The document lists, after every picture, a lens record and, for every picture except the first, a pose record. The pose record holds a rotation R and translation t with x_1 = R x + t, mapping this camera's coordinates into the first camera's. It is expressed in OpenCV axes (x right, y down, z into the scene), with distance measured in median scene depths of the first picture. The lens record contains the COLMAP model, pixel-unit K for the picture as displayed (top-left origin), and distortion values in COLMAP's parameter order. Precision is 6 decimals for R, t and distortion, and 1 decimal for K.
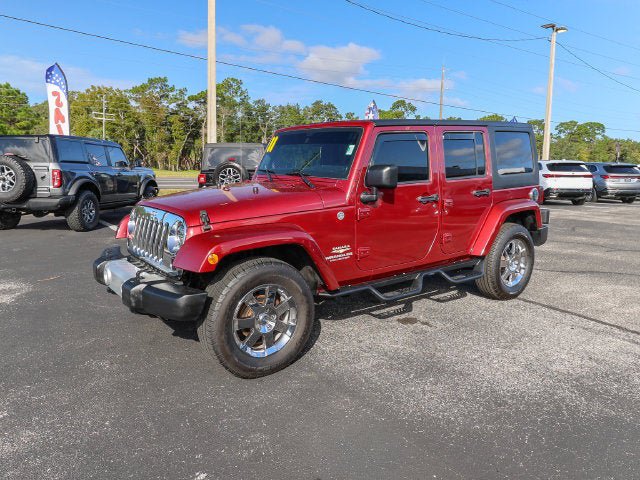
lens RADIAL K [[481.5, 0, 319.0], [0, 481.5, 250.5], [0, 0, 1]] dist [0.015589, -0.011598]
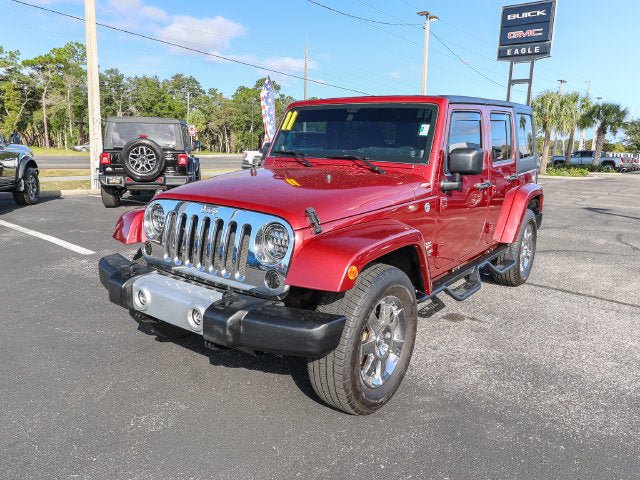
lens RADIAL K [[481.5, 0, 318.7], [0, 481.5, 244.0], [0, 0, 1]] dist [0.015589, -0.011598]
pose [[0.959518, -0.045413, 0.277964, -0.110701], [0.037087, 0.998694, 0.035143, -0.012902], [-0.279196, -0.023411, 0.959949, 0.066223]]
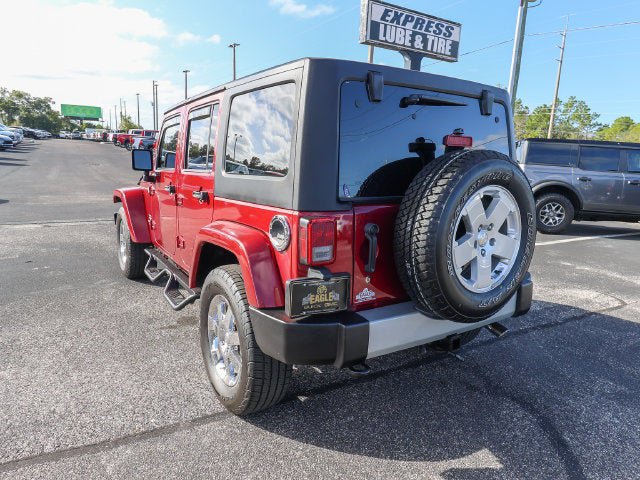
lens RADIAL K [[439.0, 0, 321.9], [0, 439.0, 235.5], [0, 0, 1]] dist [0.010024, -0.010762]
pose [[-0.065935, 0.175928, -0.982192, 0.340485], [-0.218309, 0.957944, 0.186240, -0.078987], [0.973650, 0.226701, -0.024755, 0.434634]]
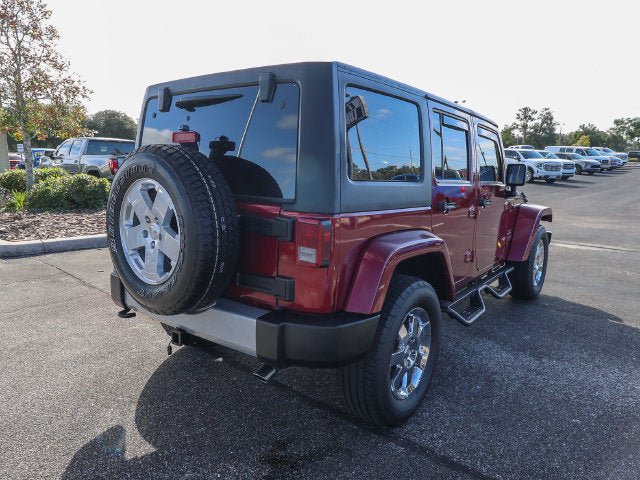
lens RADIAL K [[439.0, 0, 314.6], [0, 439.0, 241.7], [0, 0, 1]] dist [0.010024, -0.010762]
pose [[-0.964955, 0.022990, -0.261408, 0.162542], [-0.072399, 0.934168, 0.349412, -0.118599], [0.252232, 0.356093, -0.899765, 0.653182]]
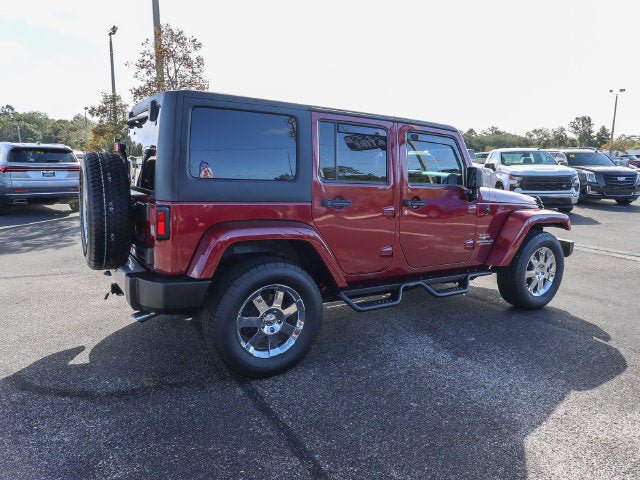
lens RADIAL K [[439.0, 0, 322.2], [0, 439.0, 246.4], [0, 0, 1]] dist [0.010024, -0.010762]
pose [[-0.995465, -0.038594, 0.086946, 0.029671], [-0.004670, 0.932727, 0.360552, -0.129983], [-0.095012, 0.358511, -0.928678, 0.706760]]
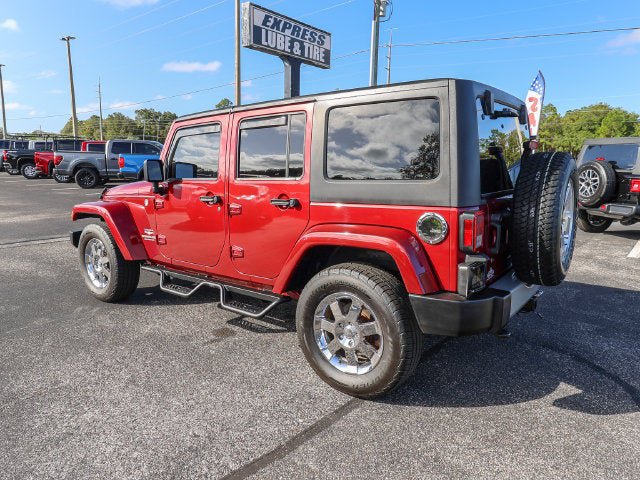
lens RADIAL K [[439.0, 0, 322.2], [0, 439.0, 236.6], [0, 0, 1]] dist [0.010024, -0.010762]
pose [[0.272398, 0.165203, -0.947896, 0.348287], [-0.181028, 0.976356, 0.118141, -0.057076], [0.945002, 0.139414, 0.295864, 0.318787]]
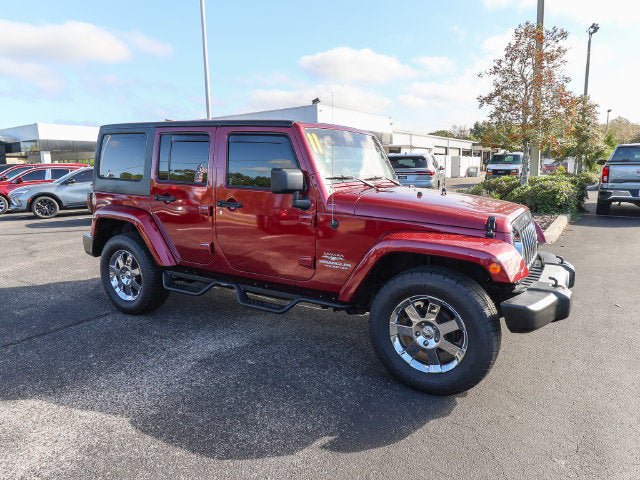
lens RADIAL K [[439.0, 0, 330.9], [0, 439.0, 239.9], [0, 0, 1]] dist [0.010024, -0.010762]
pose [[-0.387764, -0.157306, 0.908237, -0.287897], [0.172361, 0.955576, 0.239094, -0.090036], [-0.905500, 0.249257, -0.343425, 0.476121]]
